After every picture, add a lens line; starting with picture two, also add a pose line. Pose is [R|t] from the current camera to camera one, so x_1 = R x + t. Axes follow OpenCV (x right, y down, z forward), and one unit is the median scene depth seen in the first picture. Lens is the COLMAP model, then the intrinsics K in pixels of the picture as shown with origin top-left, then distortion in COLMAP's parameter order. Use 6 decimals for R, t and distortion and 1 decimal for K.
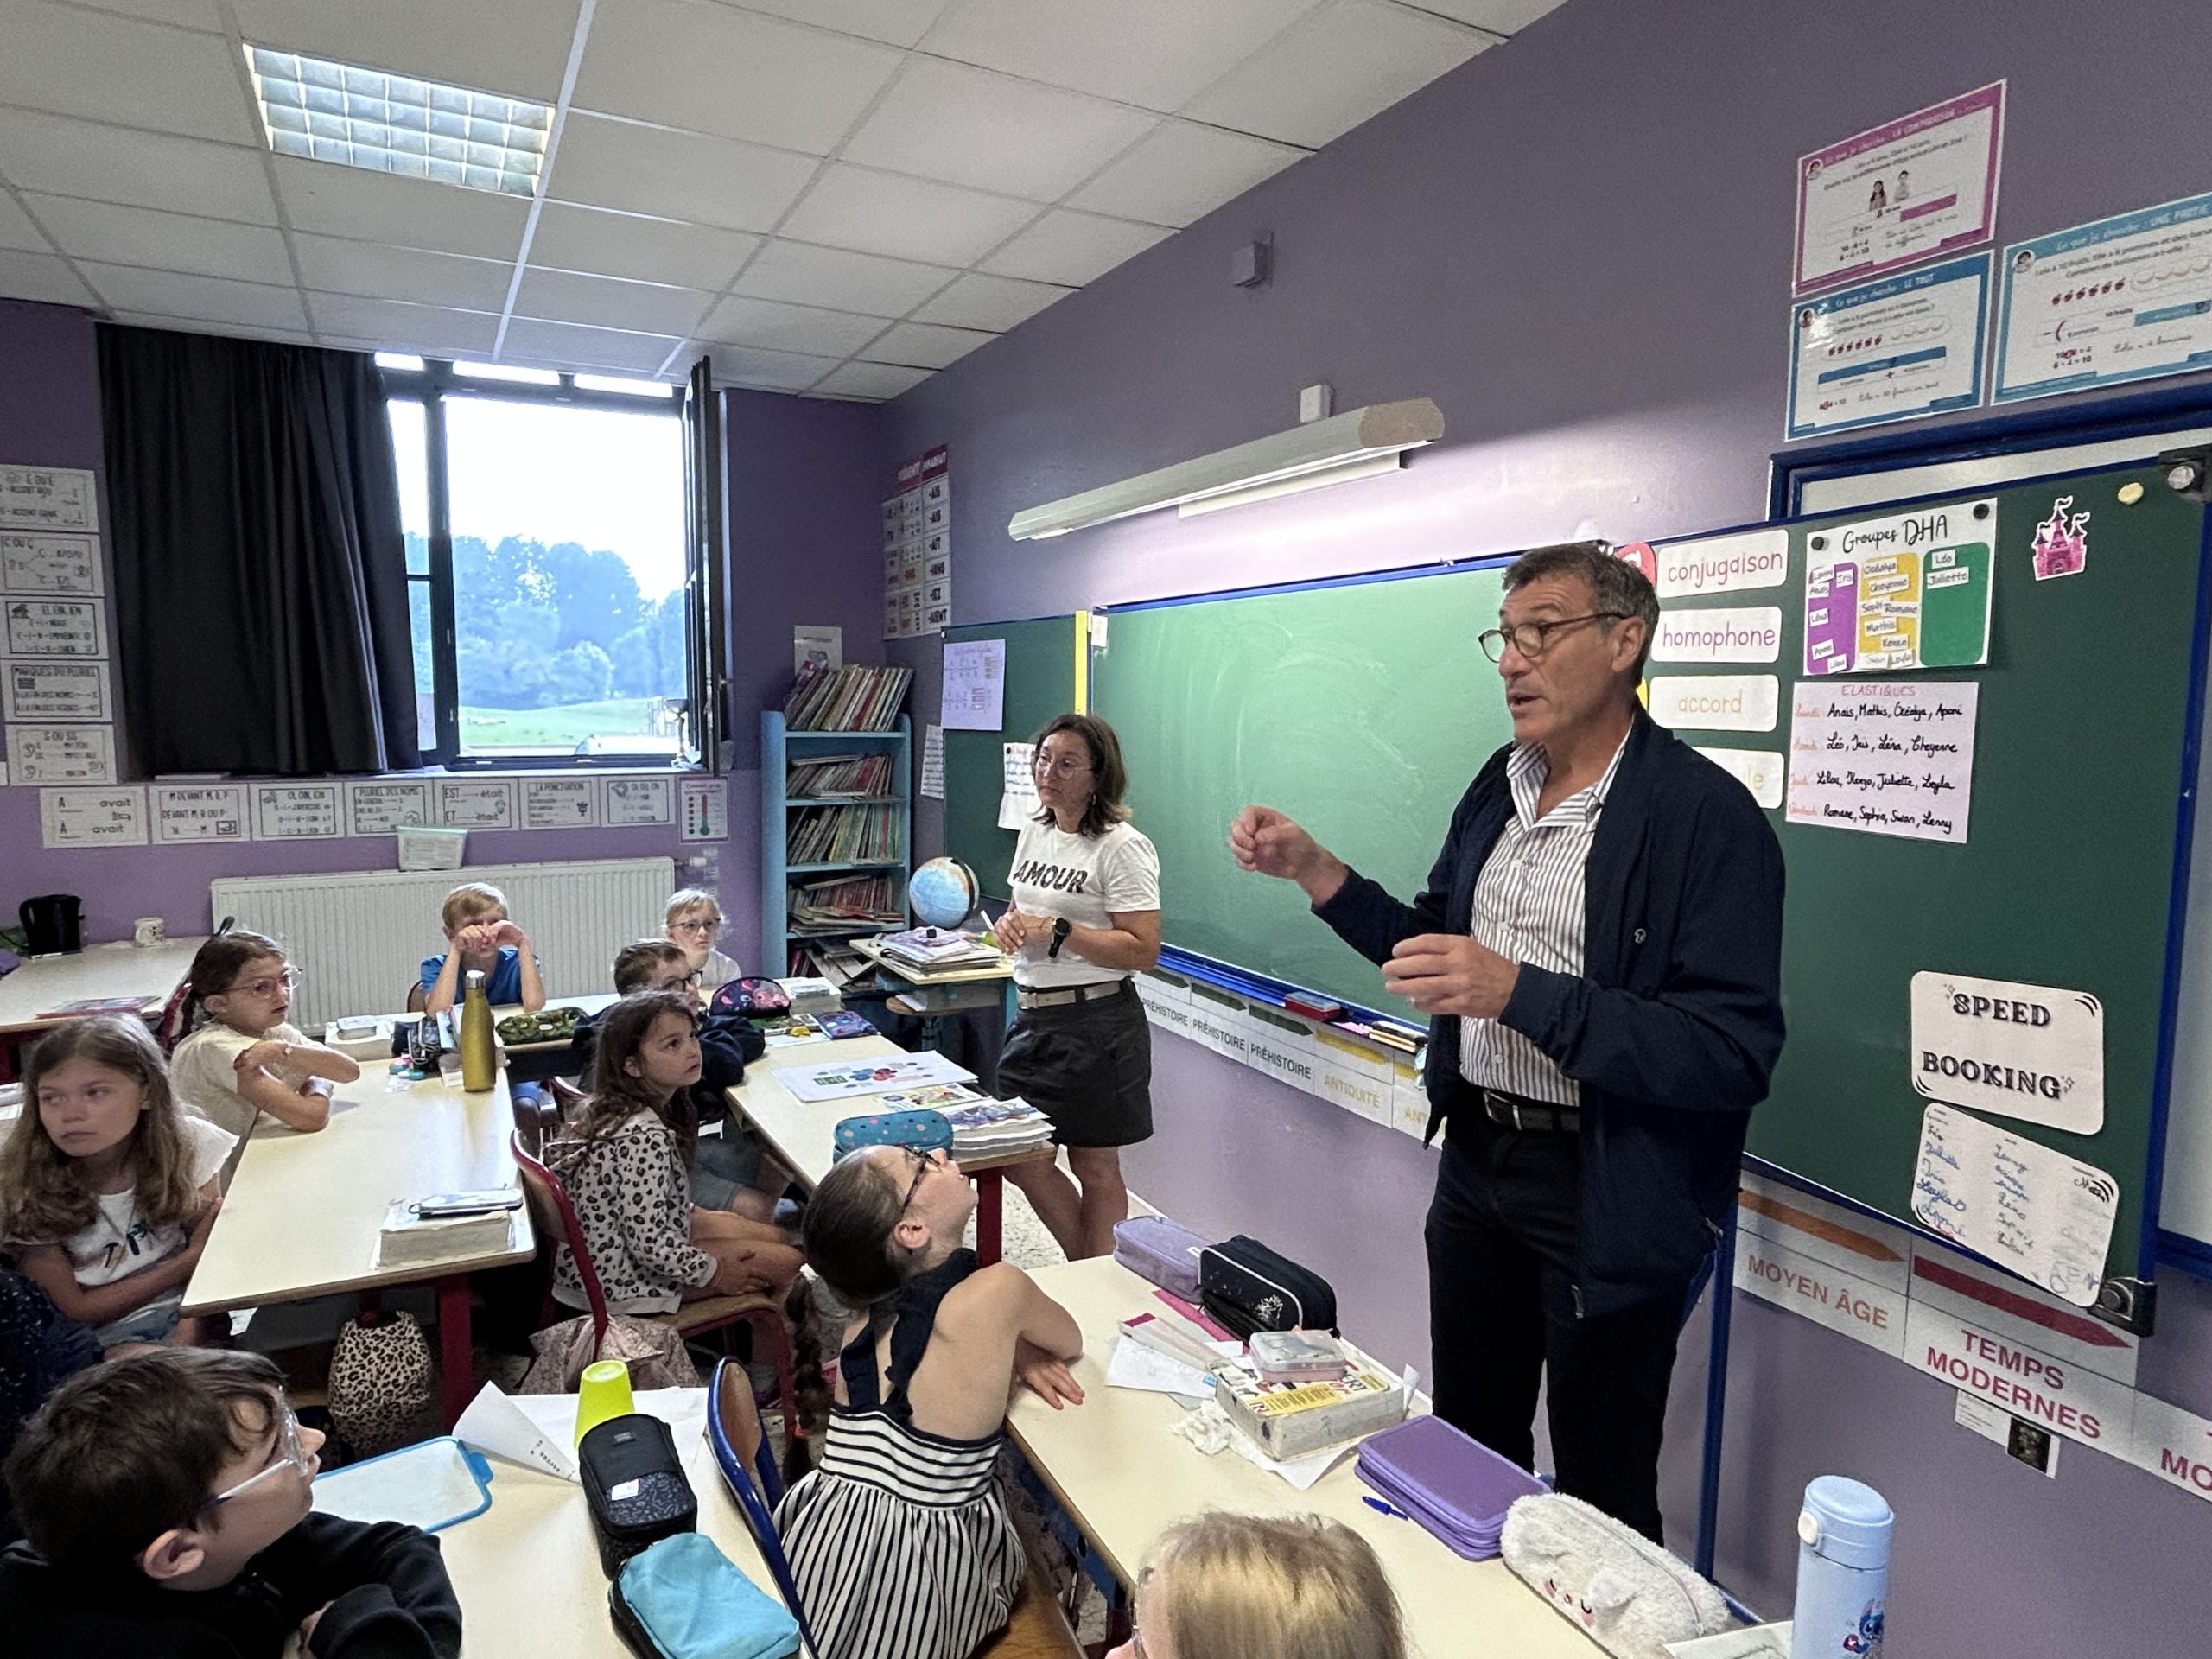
lens RADIAL K [[1289.2, 0, 1104.5], [0, 1289.2, 825.0], [0, 0, 1]] dist [0.004116, -0.008797]
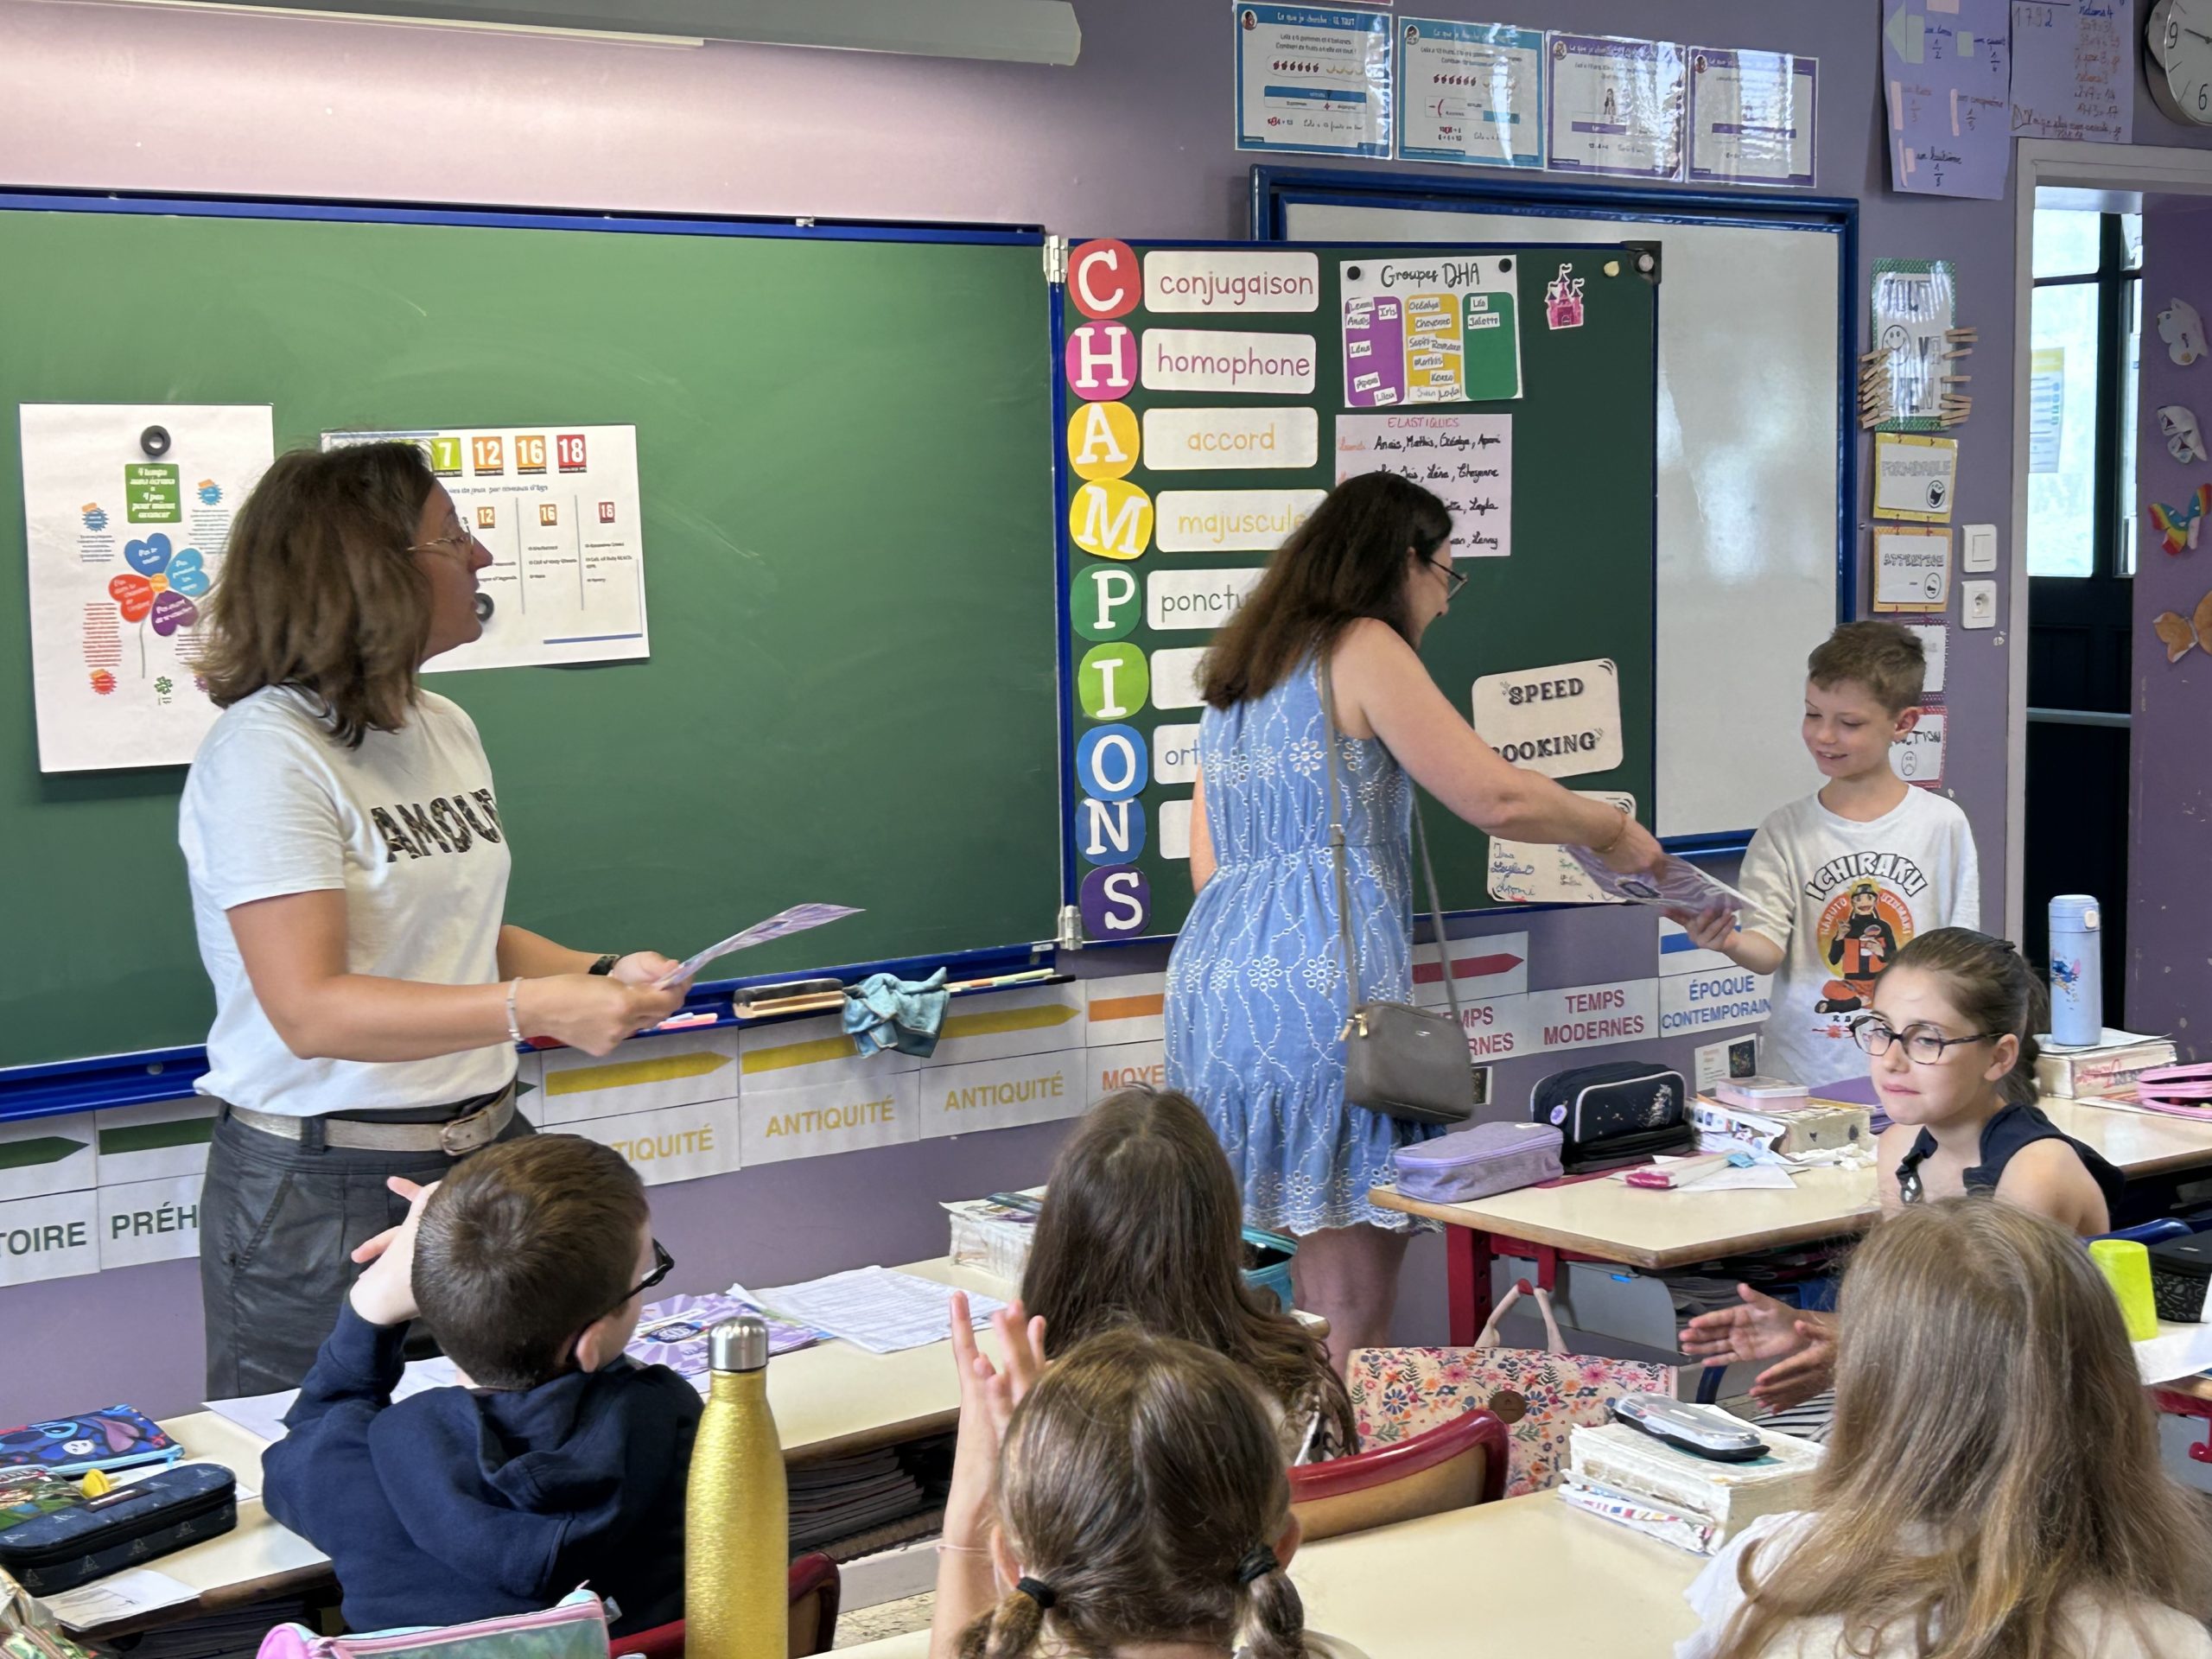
lens RADIAL K [[3205.4, 0, 1079.8], [0, 3205.4, 841.5], [0, 0, 1]] dist [0.104489, 0.000000]
pose [[-0.115978, -0.114299, 0.986653, -1.378467], [0.114525, 0.985193, 0.127591, -0.092616], [-0.986627, 0.127794, -0.101171, 1.094051]]
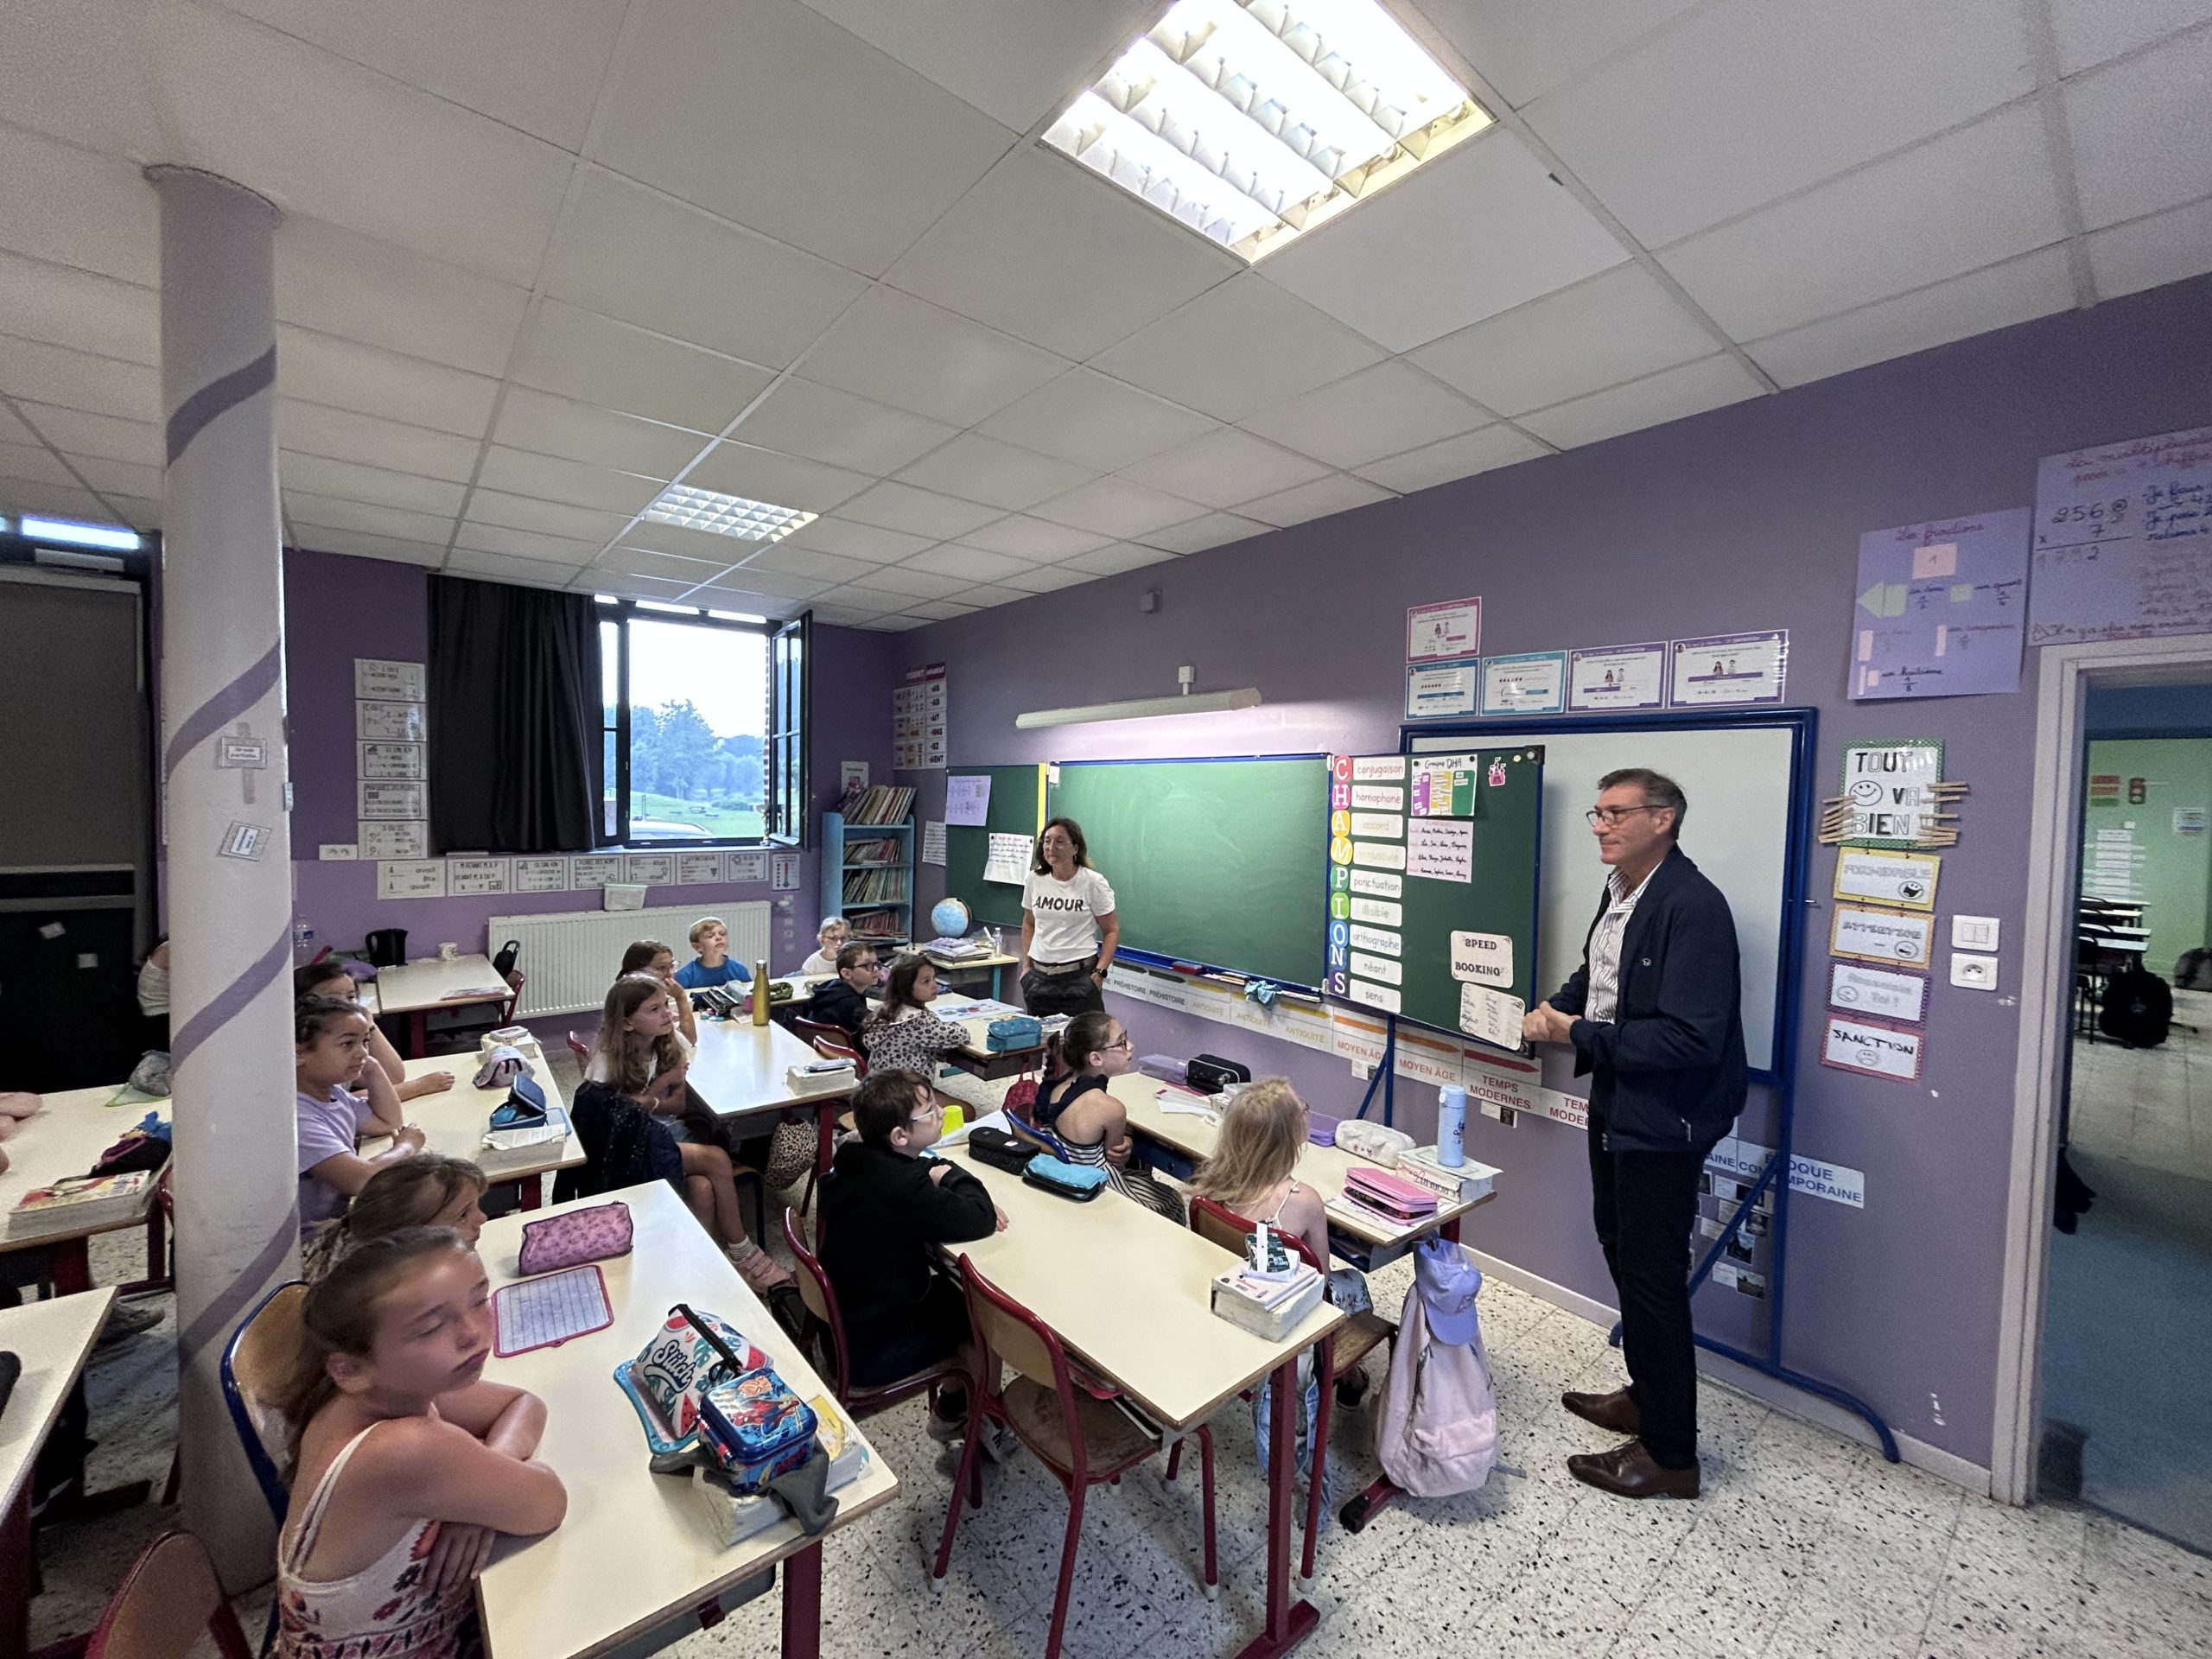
lens RADIAL K [[883.5, 0, 1113.1], [0, 883.5, 823.3], [0, 0, 1]] dist [0.005642, -0.000830]
pose [[0.979271, 0.004071, 0.202513, -0.276830], [0.008577, 0.998068, -0.061542, -0.000870], [-0.202372, 0.062003, 0.977344, -0.409656]]
